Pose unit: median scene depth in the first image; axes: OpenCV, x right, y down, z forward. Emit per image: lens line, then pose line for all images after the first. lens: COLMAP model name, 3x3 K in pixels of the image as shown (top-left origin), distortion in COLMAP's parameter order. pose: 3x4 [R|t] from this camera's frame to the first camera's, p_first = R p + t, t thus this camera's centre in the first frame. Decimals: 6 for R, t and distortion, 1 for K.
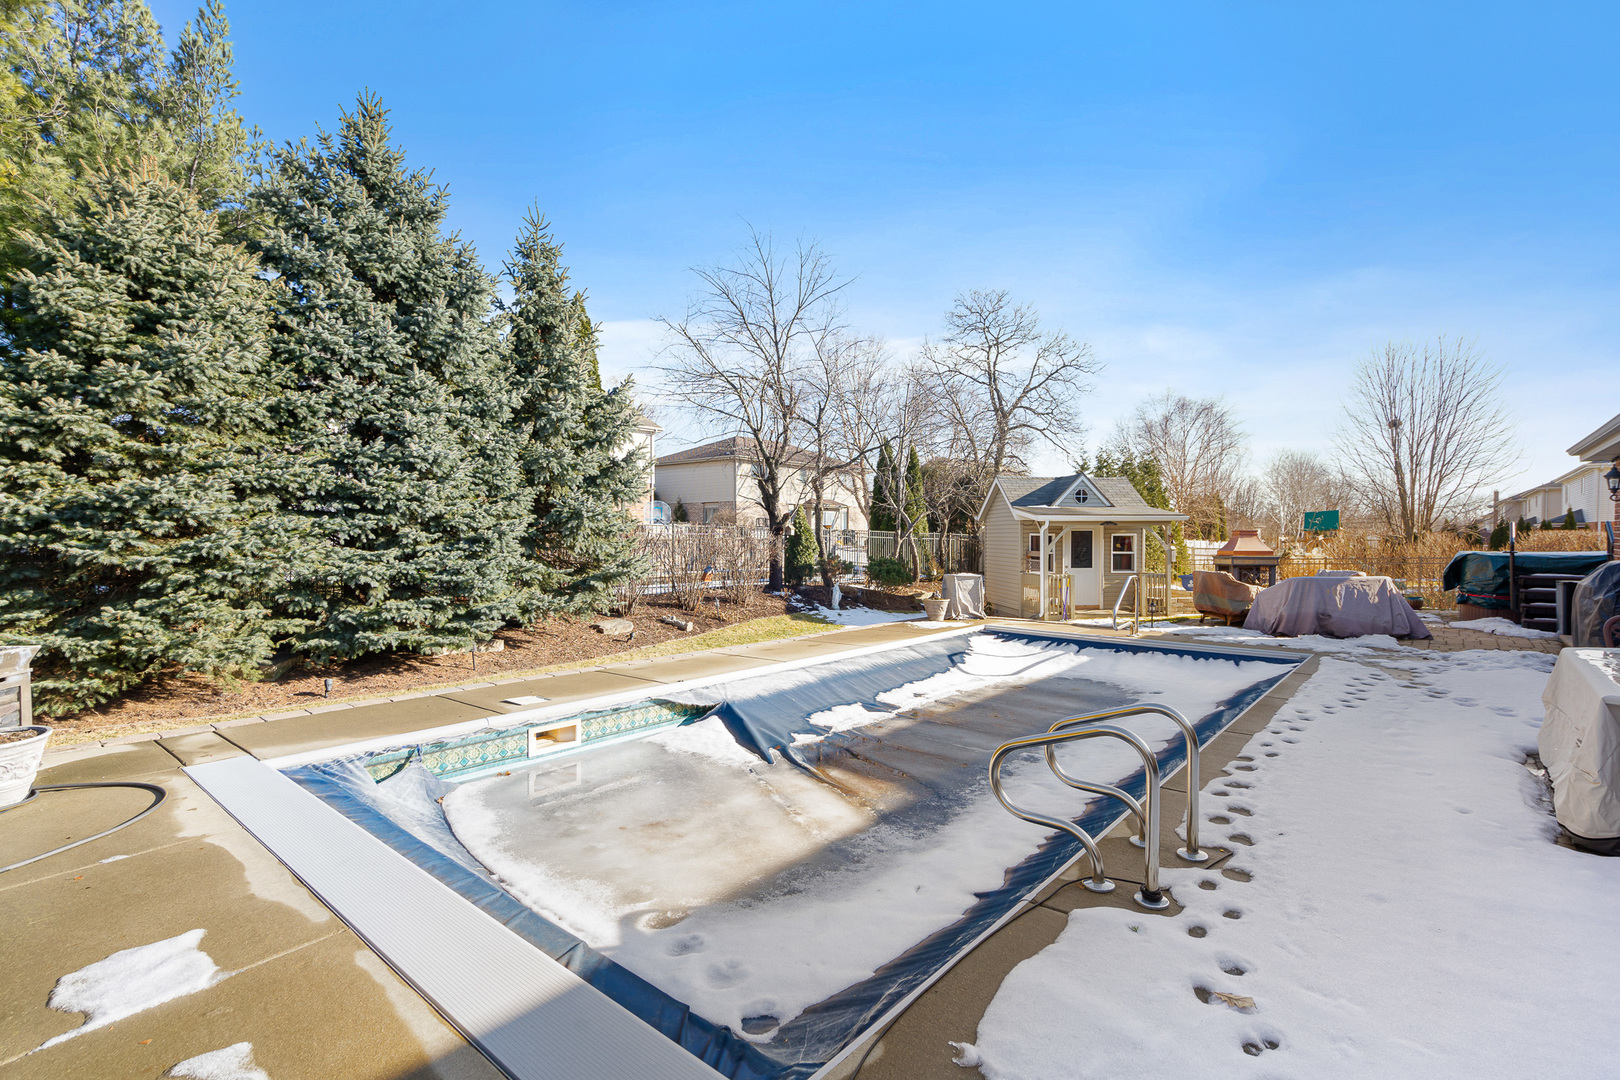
lens RADIAL K [[756.7, 0, 808.6], [0, 756.7, 538.3], [0, 0, 1]] dist [-0.000414, 0.000471]
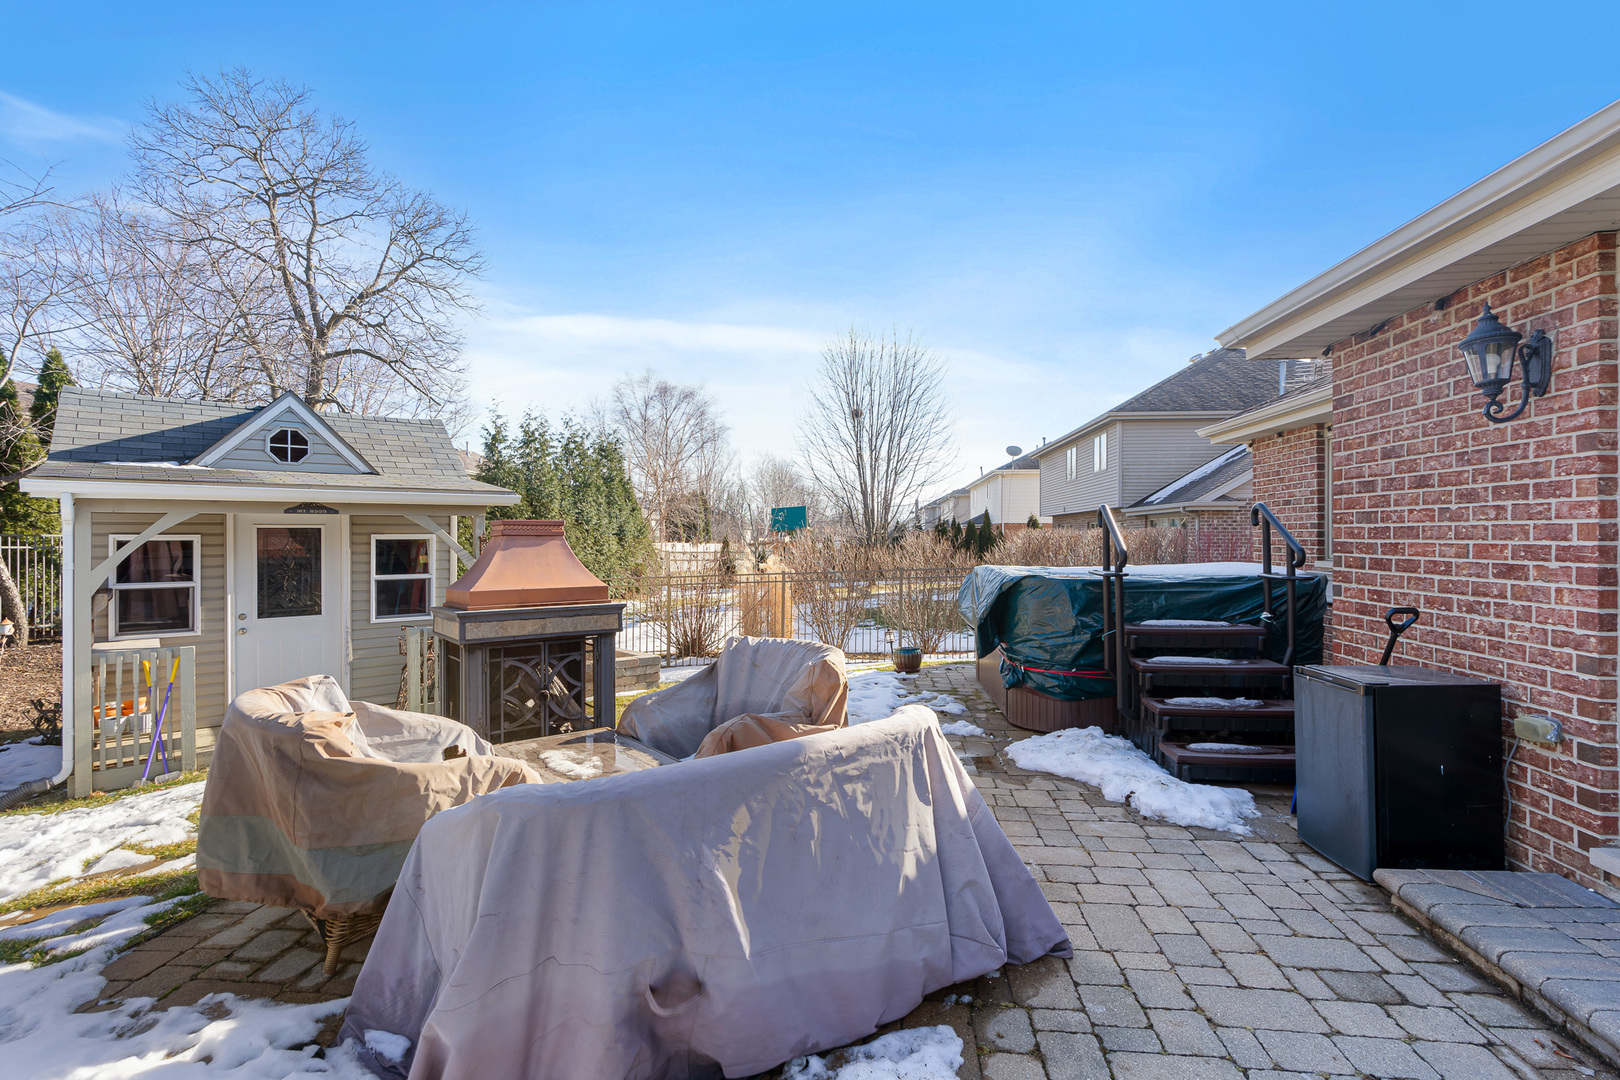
lens RADIAL K [[756.7, 0, 808.6], [0, 756.7, 538.3], [0, 0, 1]] dist [-0.000414, 0.000471]
pose [[0.821913, -0.006132, 0.569580, 0.357157], [0.007987, 0.999968, -0.000761, -0.001832], [-0.569557, 0.005175, 0.821936, 0.491040]]
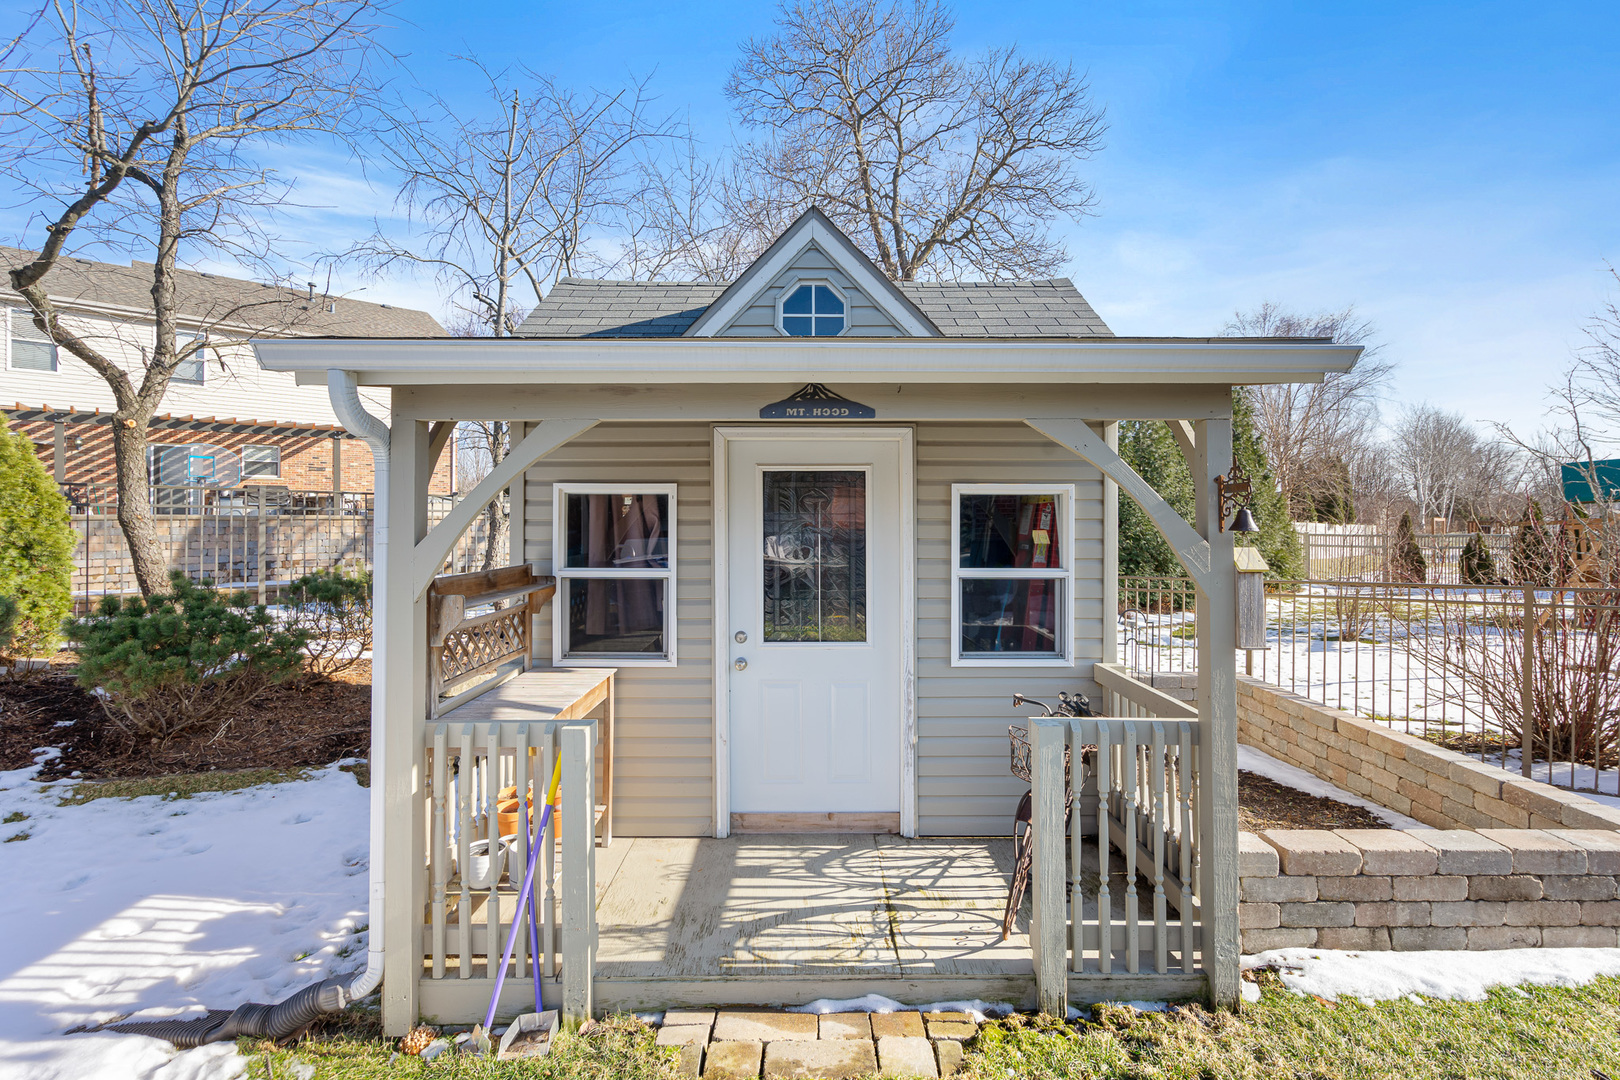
lens RADIAL K [[728.7, 0, 813.3], [0, 728.7, 511.6], [0, 0, 1]] dist [0.000605, 0.000382]
pose [[0.993288, -0.003794, -0.115608, 0.383821], [0.002048, 0.999882, -0.015217, 0.004452], [0.115652, 0.014878, 0.993178, 0.789200]]
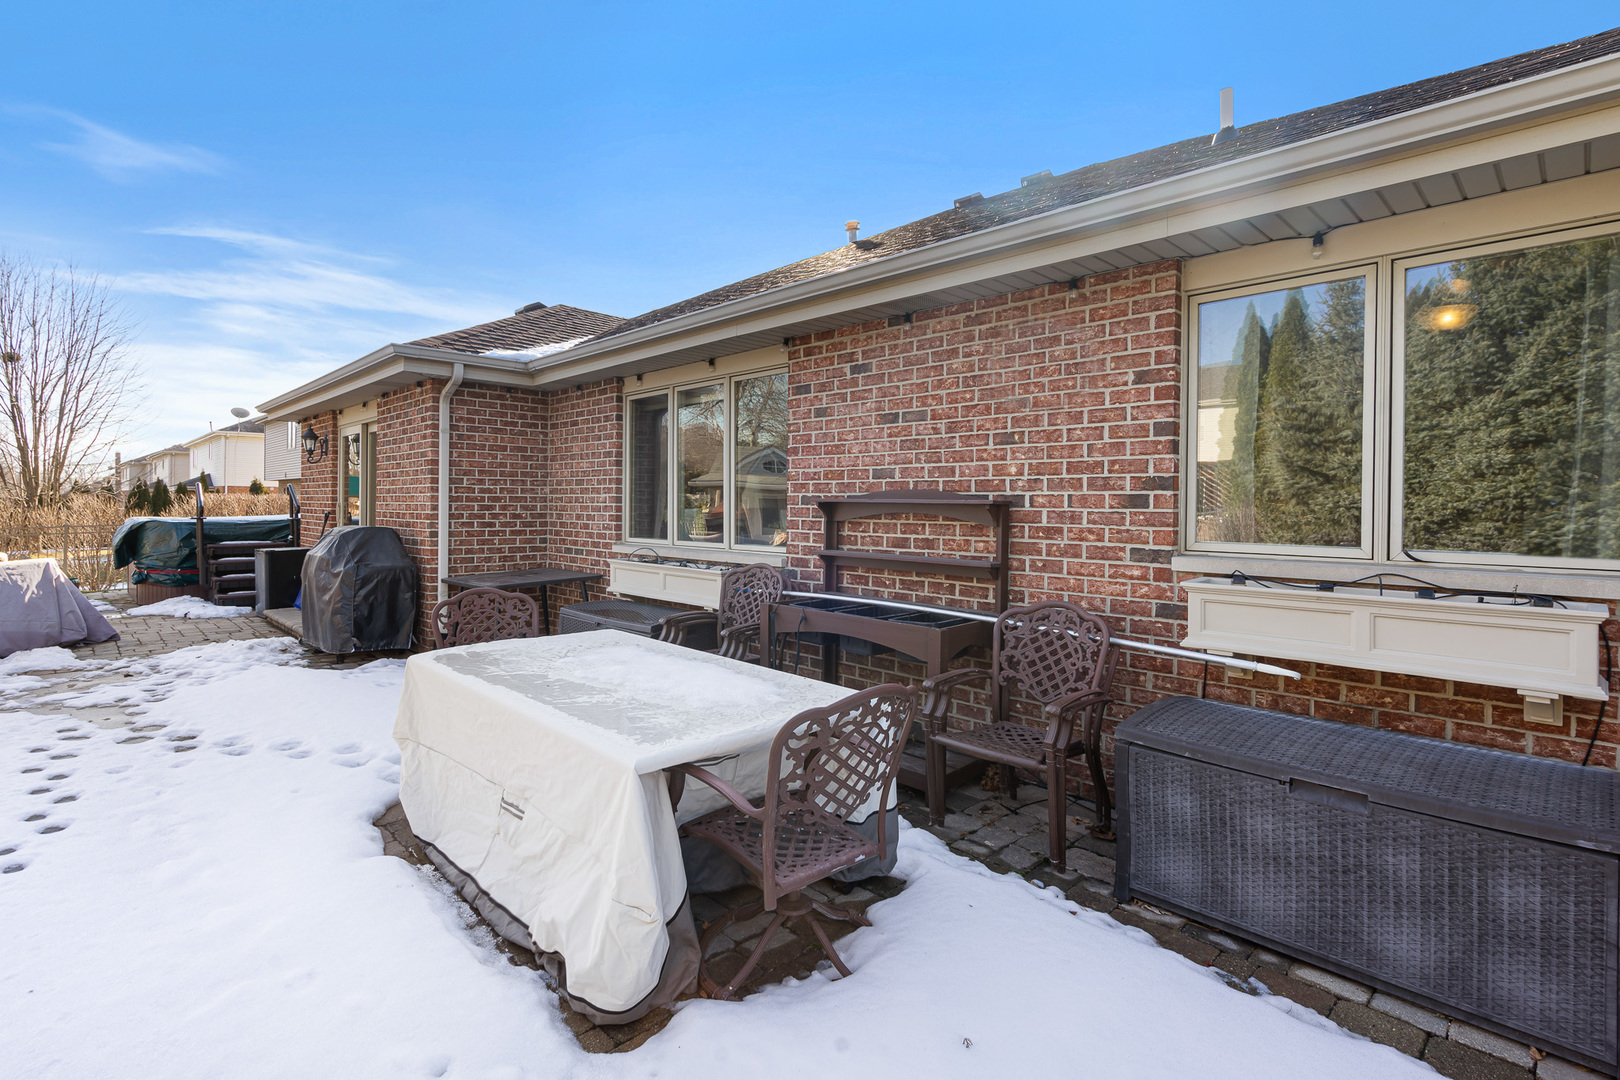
lens RADIAL K [[764.3, 0, 811.7], [0, 764.3, 507.3], [0, 0, 1]] dist [-0.003789, 0.000288]
pose [[0.088782, -0.008403, 0.996016, 0.086138], [0.000304, 0.999965, 0.008409, -0.000564], [-0.996051, -0.000443, 0.088781, 0.153315]]
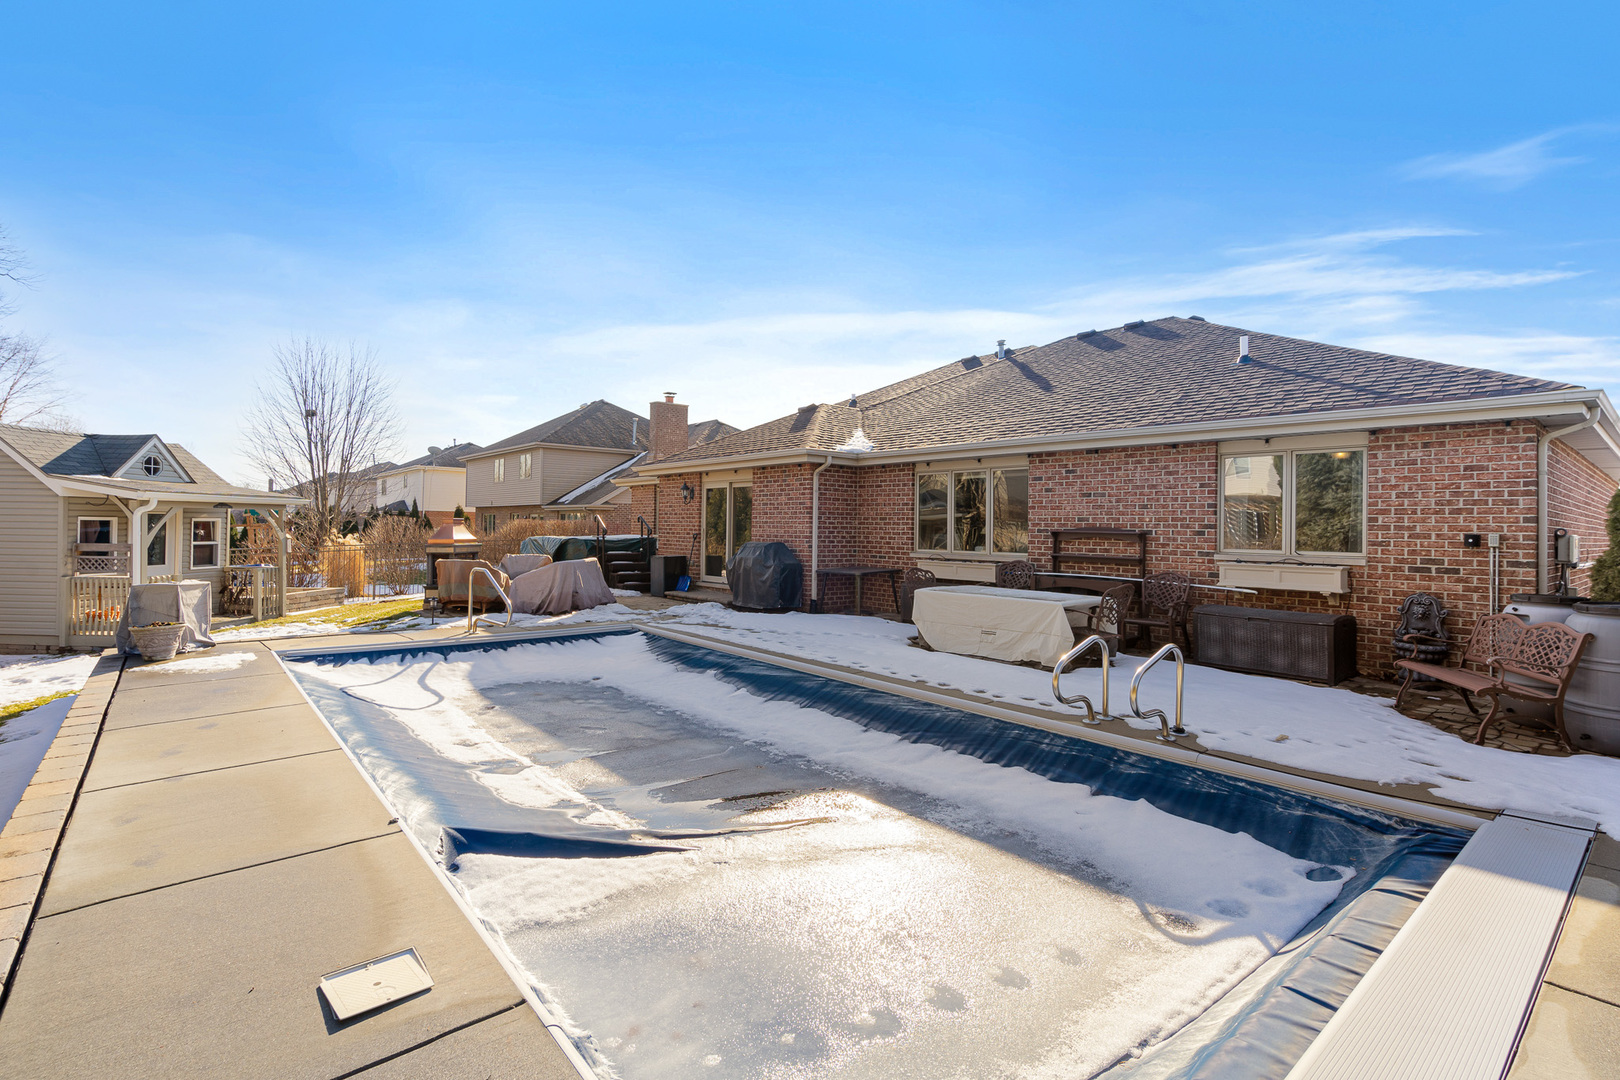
lens RADIAL K [[758.2, 0, 808.7], [0, 758.2, 519.8], [0, 0, 1]] dist [0.002669, 0.000280]
pose [[0.162558, 0.007918, 0.986667, -0.251963], [-0.007361, 0.999950, -0.006812, -0.003980], [-0.986671, -0.006155, 0.162609, 0.262740]]
